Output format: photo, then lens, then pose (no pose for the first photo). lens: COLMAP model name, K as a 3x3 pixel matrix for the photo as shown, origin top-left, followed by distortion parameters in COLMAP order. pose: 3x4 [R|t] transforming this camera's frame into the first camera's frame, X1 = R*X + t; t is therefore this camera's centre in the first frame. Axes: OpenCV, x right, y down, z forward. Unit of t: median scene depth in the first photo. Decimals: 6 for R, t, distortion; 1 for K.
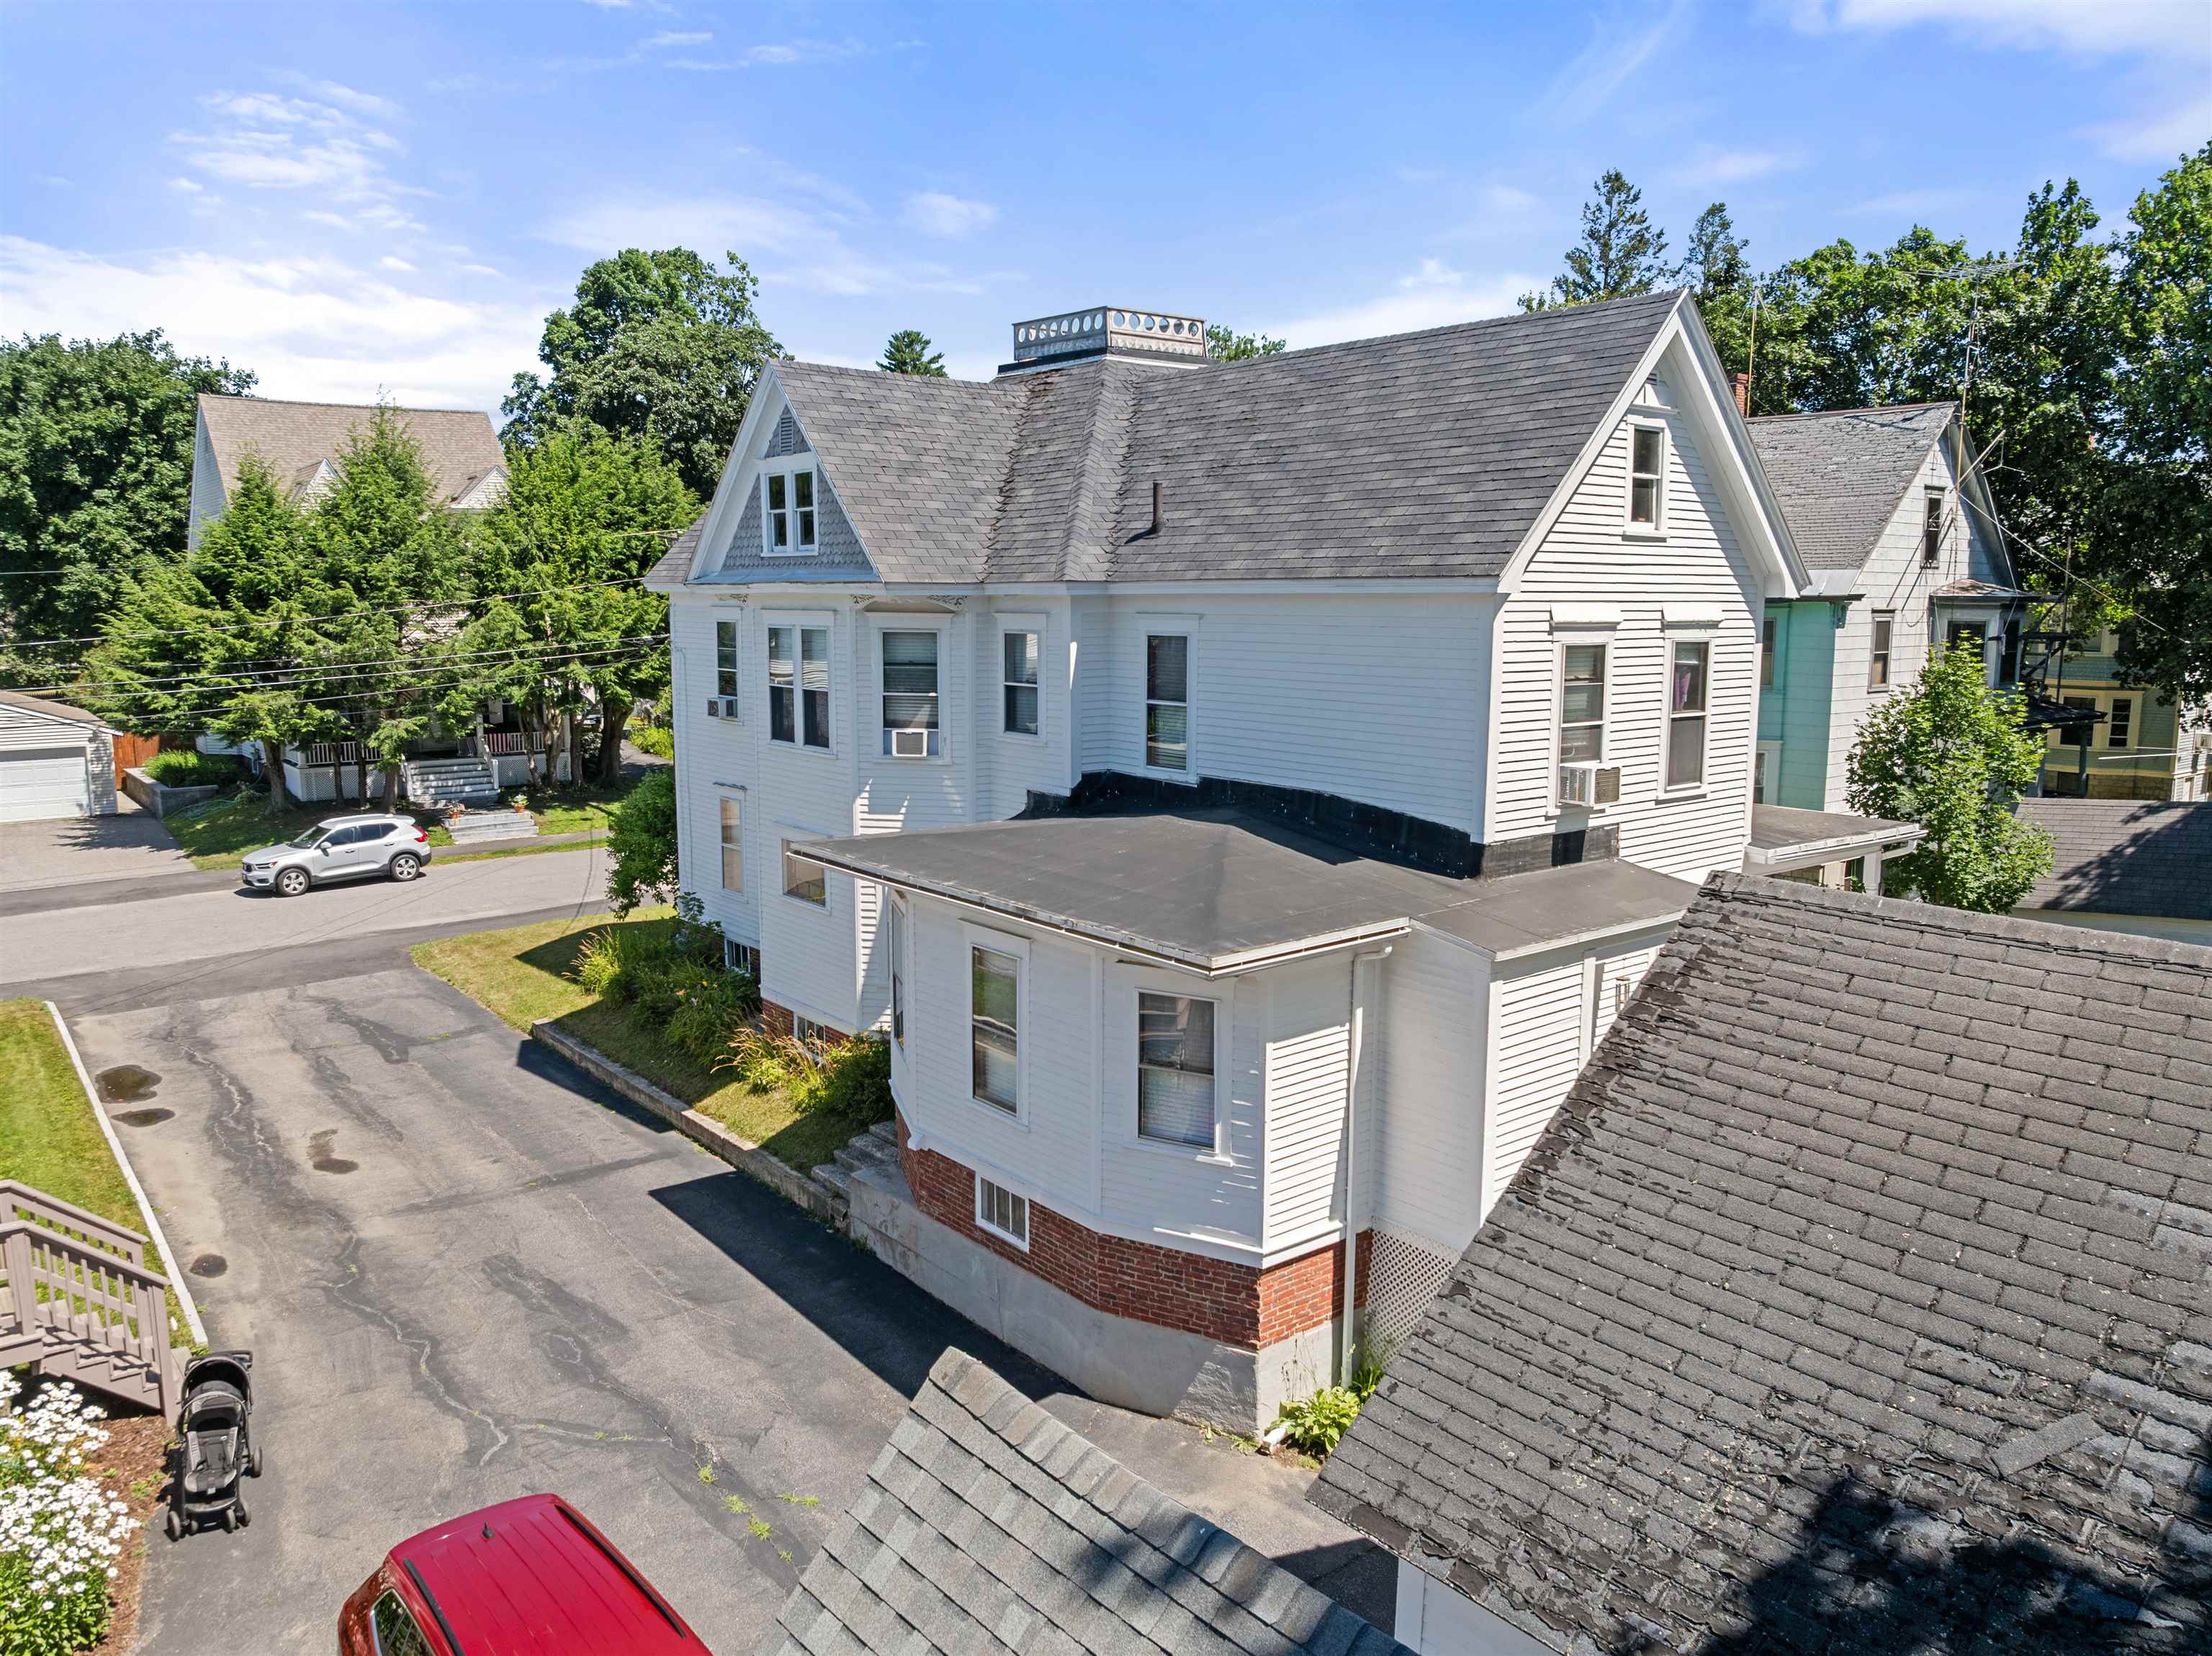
lens RADIAL K [[1570.1, 0, 1029.6], [0, 1570.1, 828.2], [0, 0, 1]] dist [0.069703, -0.065991]
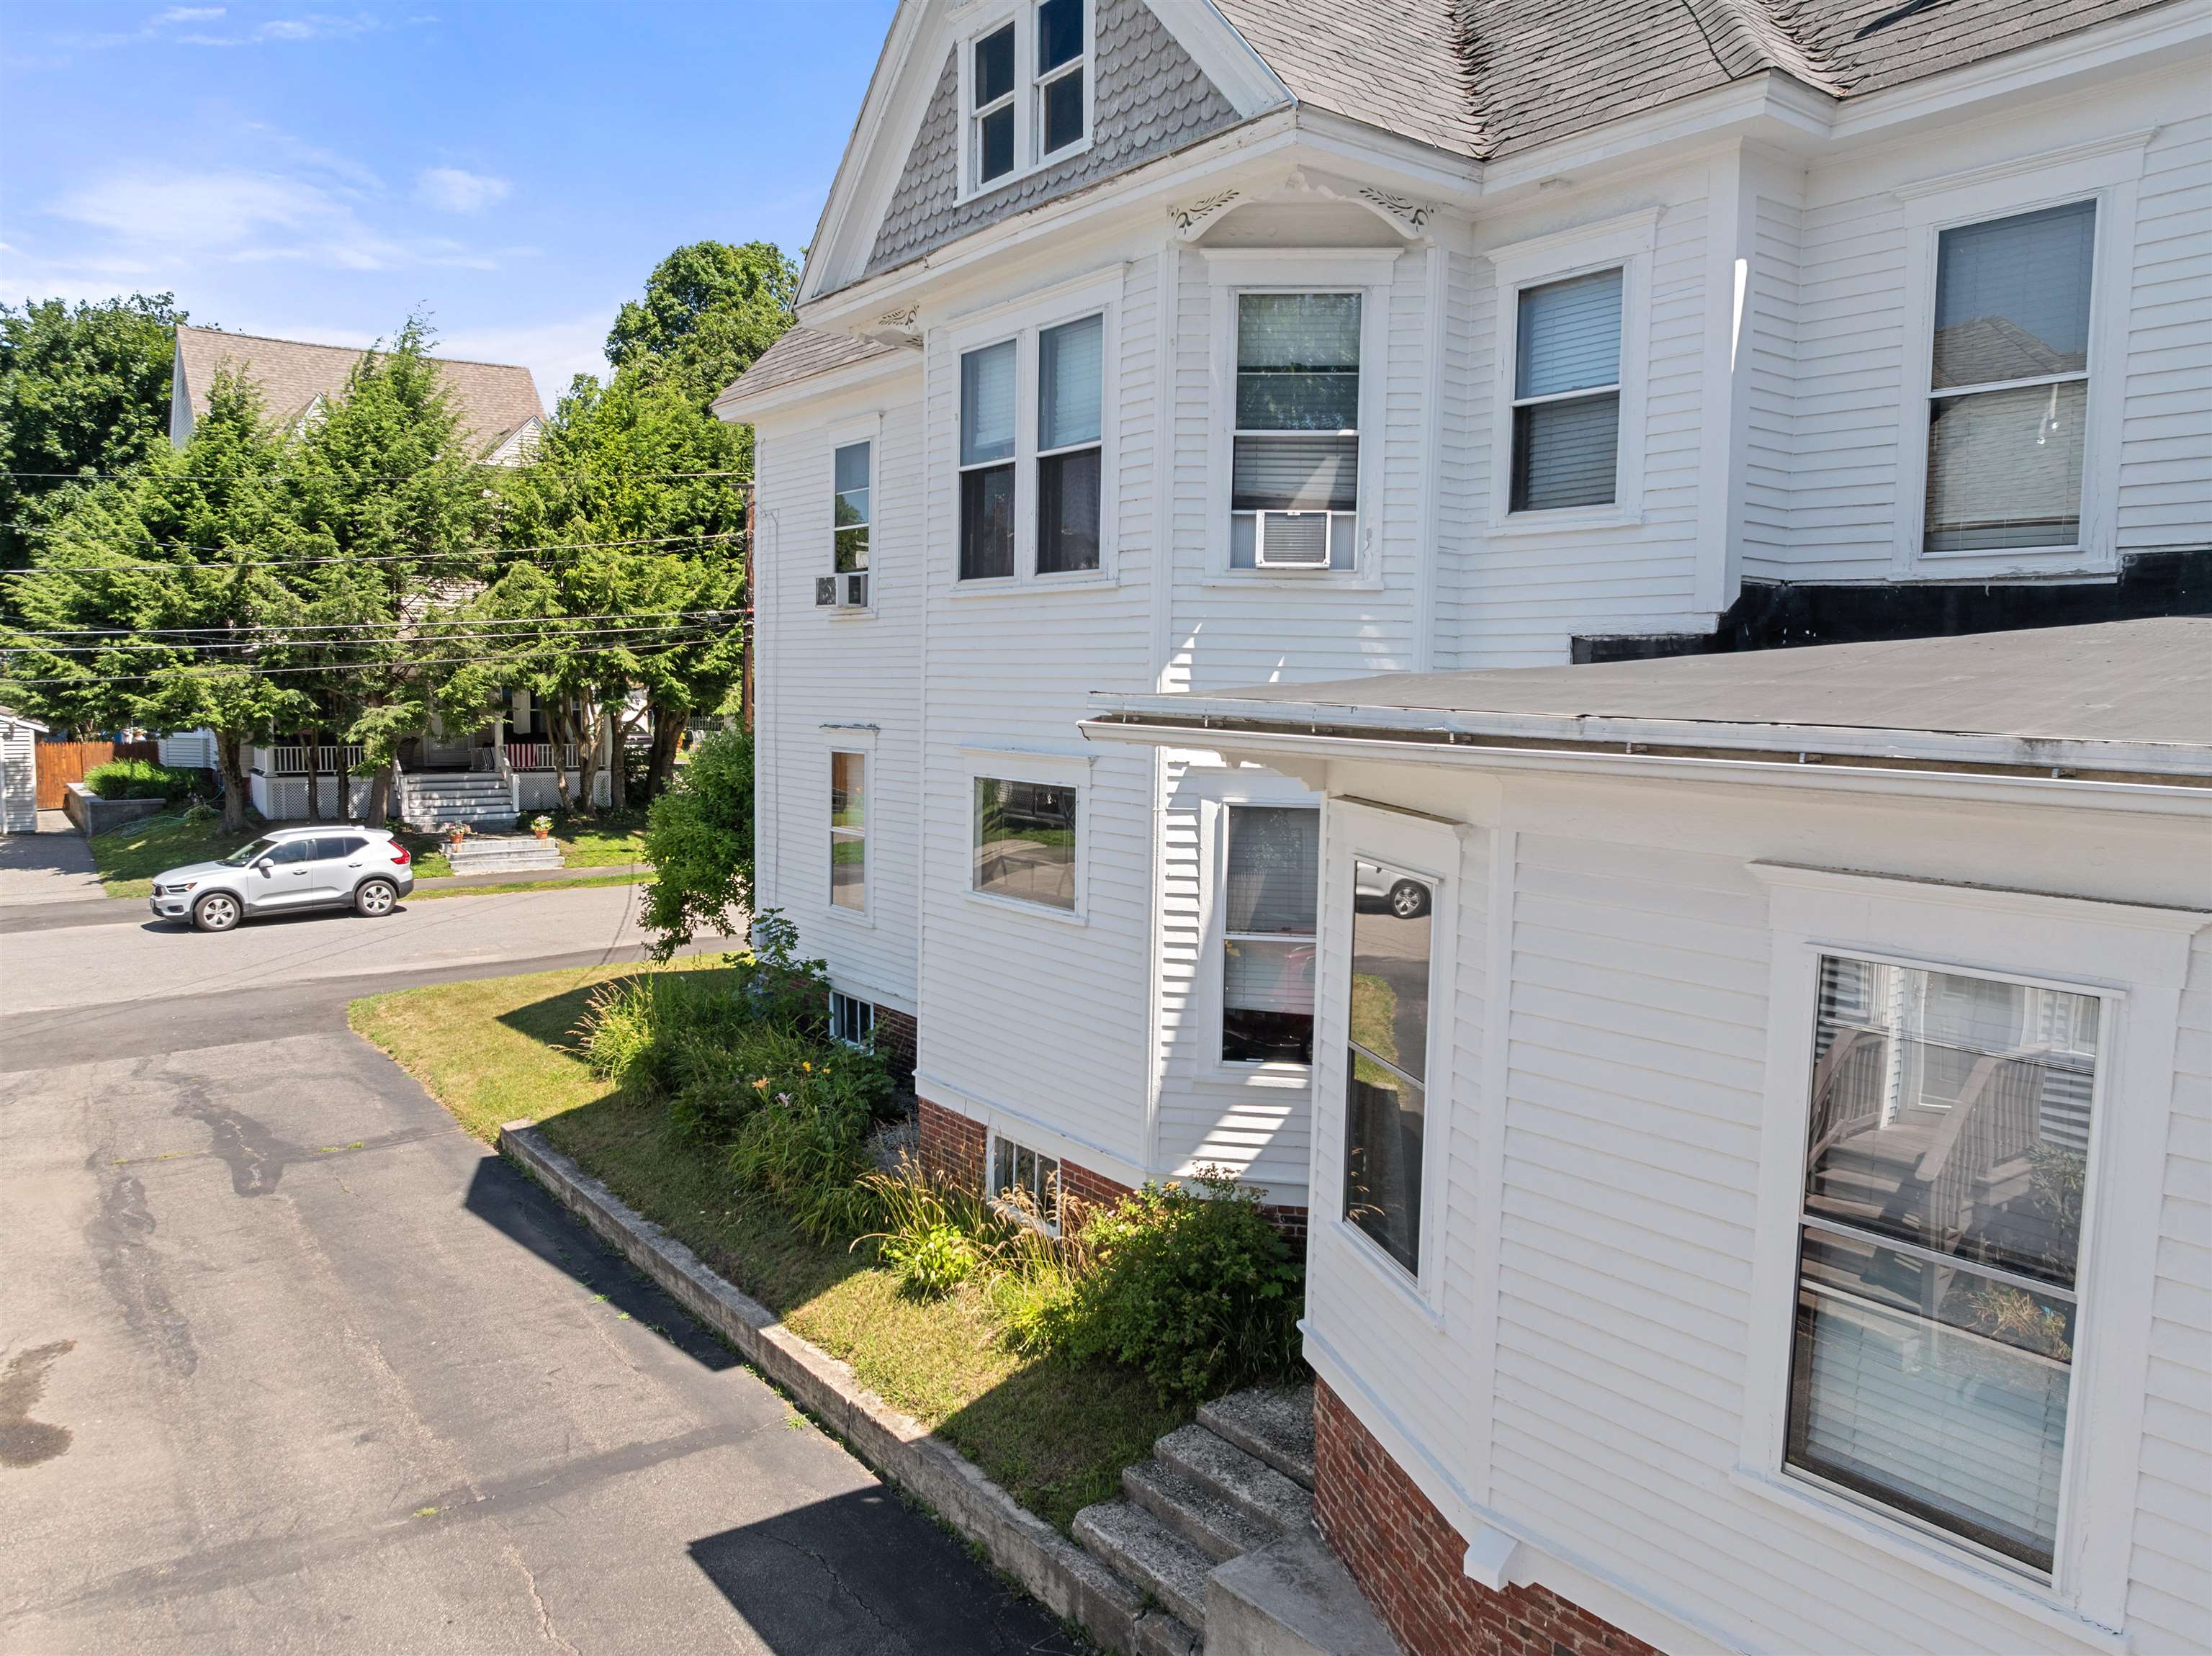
lens RADIAL K [[1575.6, 0, 1072.1], [0, 1575.6, 820.9], [0, 0, 1]] dist [0.000532, -0.000082]
pose [[0.999762, 0.019730, -0.009344, -0.089213], [-0.020268, 0.997904, -0.061450, 0.037043], [0.008112, 0.061625, 0.998066, 0.367966]]
